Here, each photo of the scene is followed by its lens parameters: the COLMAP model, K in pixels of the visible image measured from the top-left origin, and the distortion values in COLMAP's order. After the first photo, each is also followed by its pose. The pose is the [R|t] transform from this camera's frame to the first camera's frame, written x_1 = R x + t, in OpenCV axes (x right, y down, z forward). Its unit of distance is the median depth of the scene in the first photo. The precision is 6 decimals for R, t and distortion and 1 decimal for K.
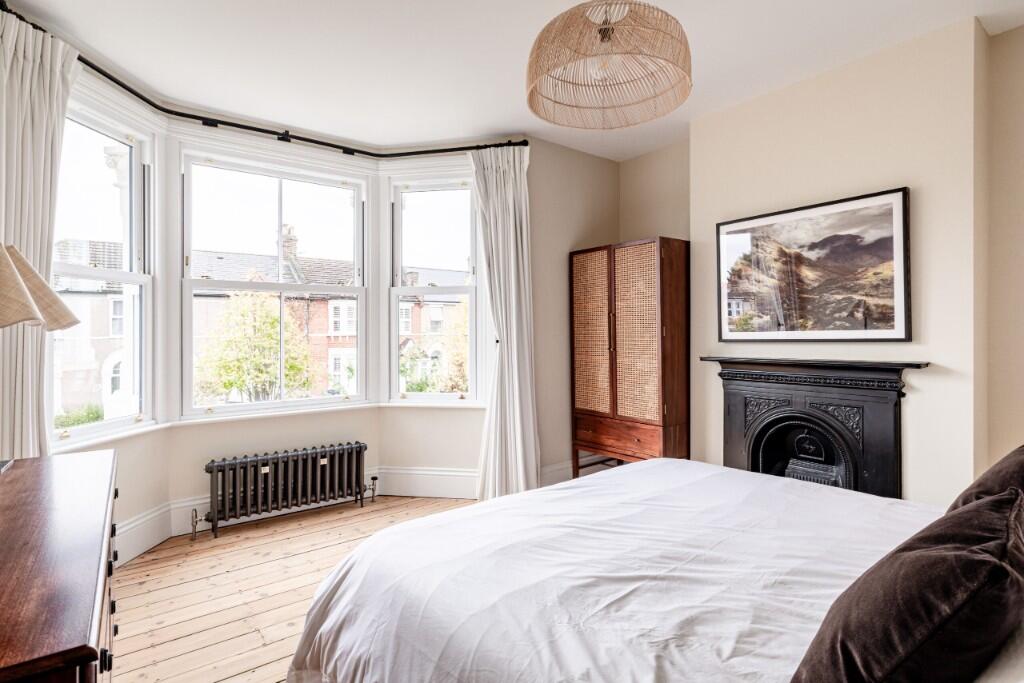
lens RADIAL K [[512.4, 0, 510.9], [0, 512.4, 333.8], [0, 0, 1]] dist [-0.004041, -0.000610]
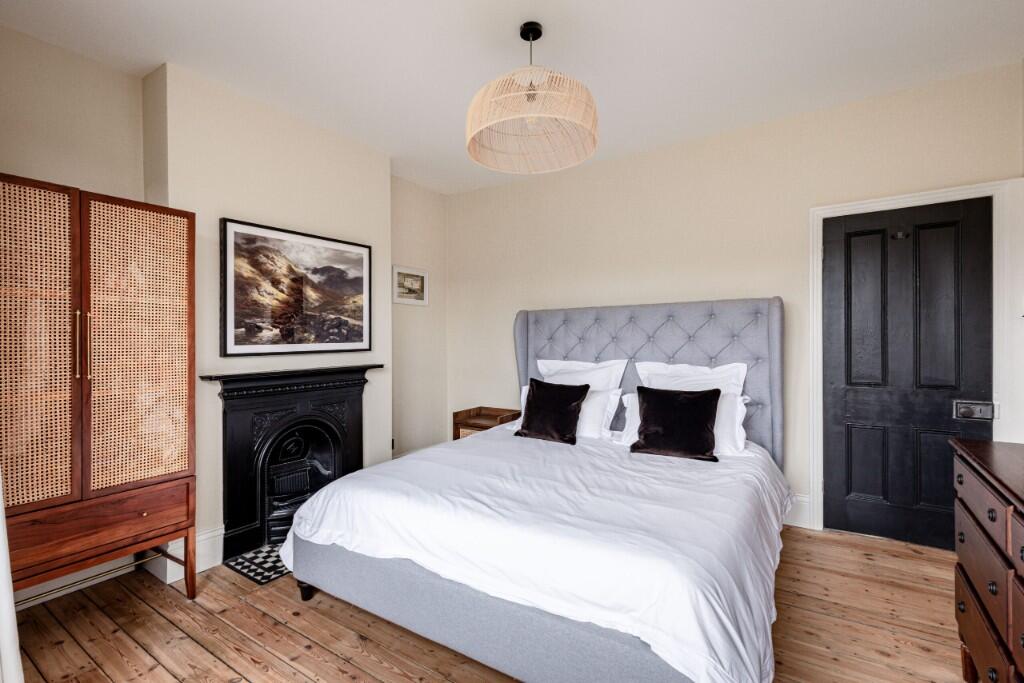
lens RADIAL K [[480.3, 0, 508.4], [0, 480.3, 341.3], [0, 0, 1]] dist [0.004408, 0.000328]
pose [[-0.327698, 0.009371, 0.944736, -0.596970], [0.012678, 0.999904, -0.005520, 0.000558], [-0.944698, 0.010168, -0.327785, 0.963405]]
